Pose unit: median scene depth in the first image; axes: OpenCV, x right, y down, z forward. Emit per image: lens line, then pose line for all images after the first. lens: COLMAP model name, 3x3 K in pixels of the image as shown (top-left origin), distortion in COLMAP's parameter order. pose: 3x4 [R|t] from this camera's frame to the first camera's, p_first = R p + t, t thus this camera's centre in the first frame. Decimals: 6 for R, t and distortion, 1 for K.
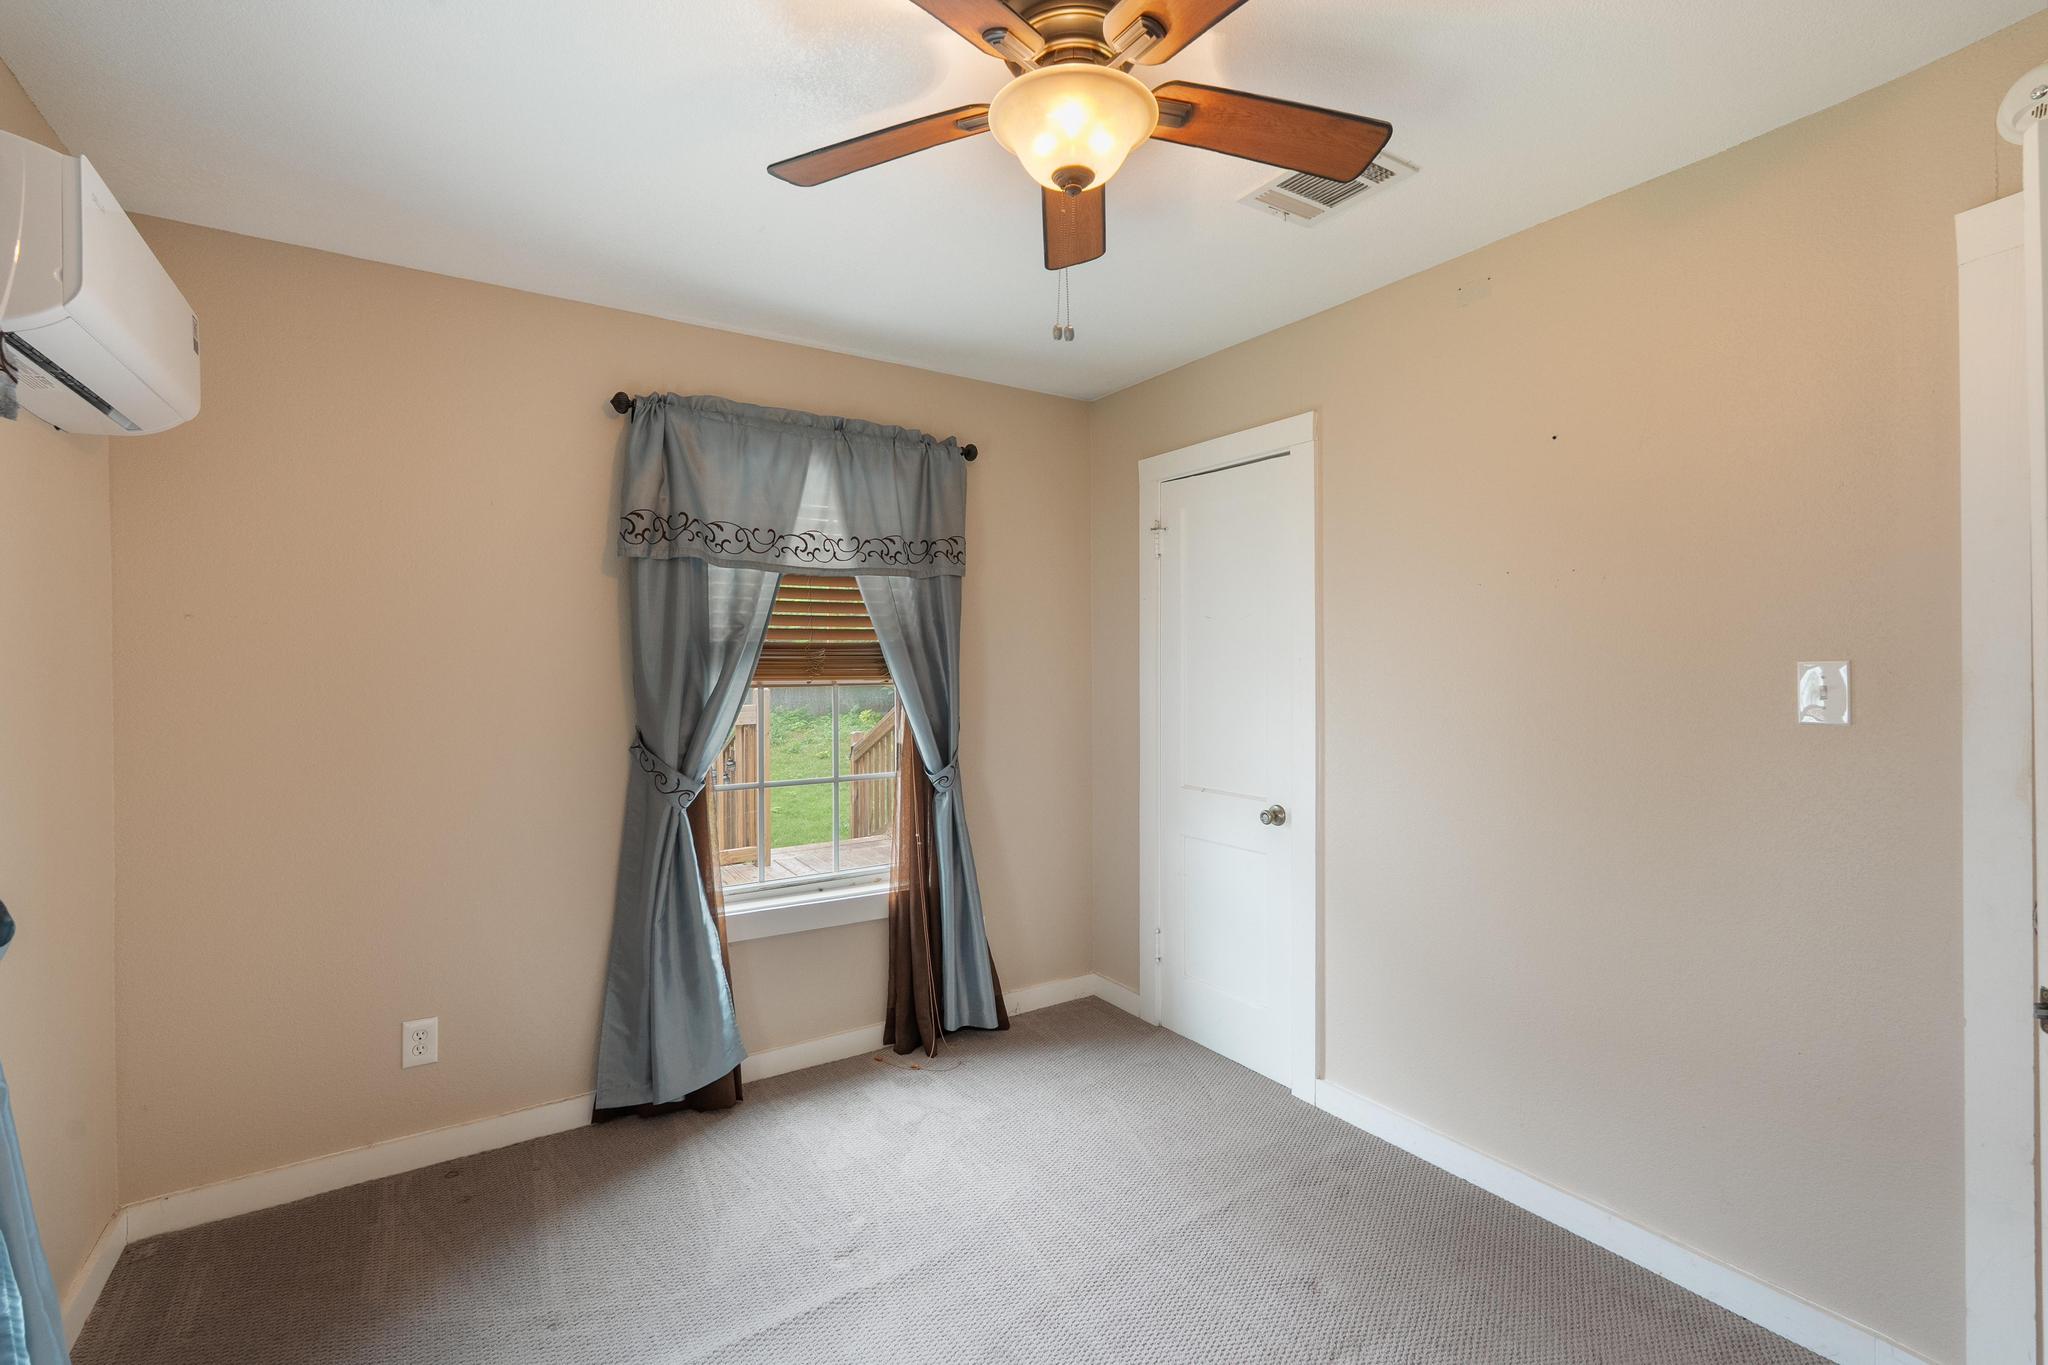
lens RADIAL K [[905.7, 0, 1022.7], [0, 905.7, 675.3], [0, 0, 1]] dist [-0.000173, 0.000846]
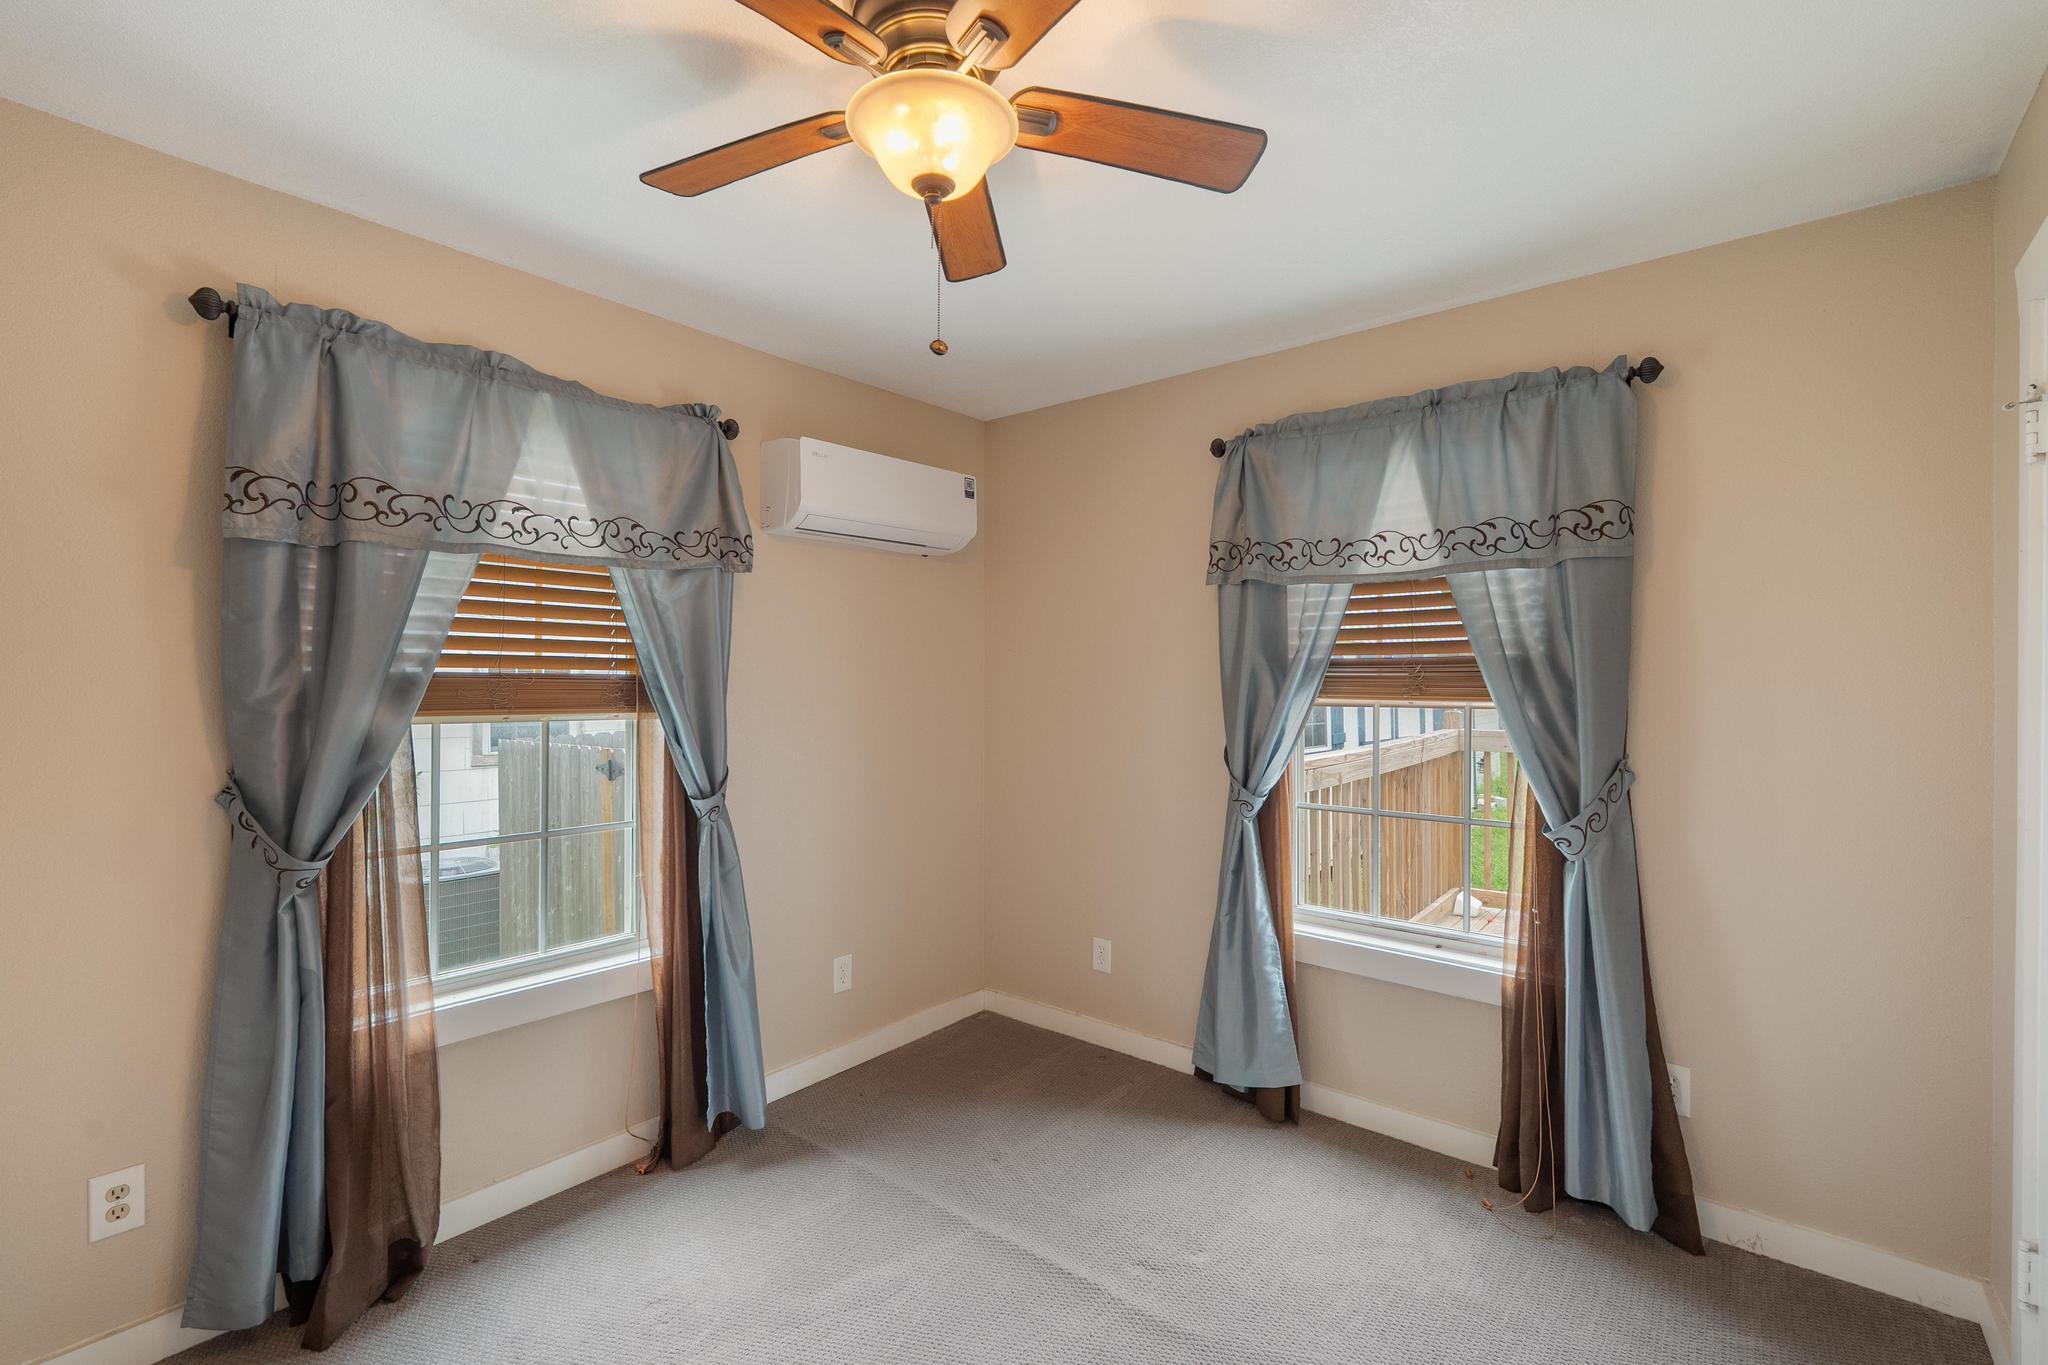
lens RADIAL K [[914.0, 0, 1020.4], [0, 914.0, 685.7], [0, 0, 1]] dist [-0.000213, 0.000457]
pose [[0.286989, 0.012301, -0.957855, 0.520332], [-0.011928, 0.999886, 0.009267, -0.012751], [0.957860, 0.008766, 0.287103, 0.401056]]
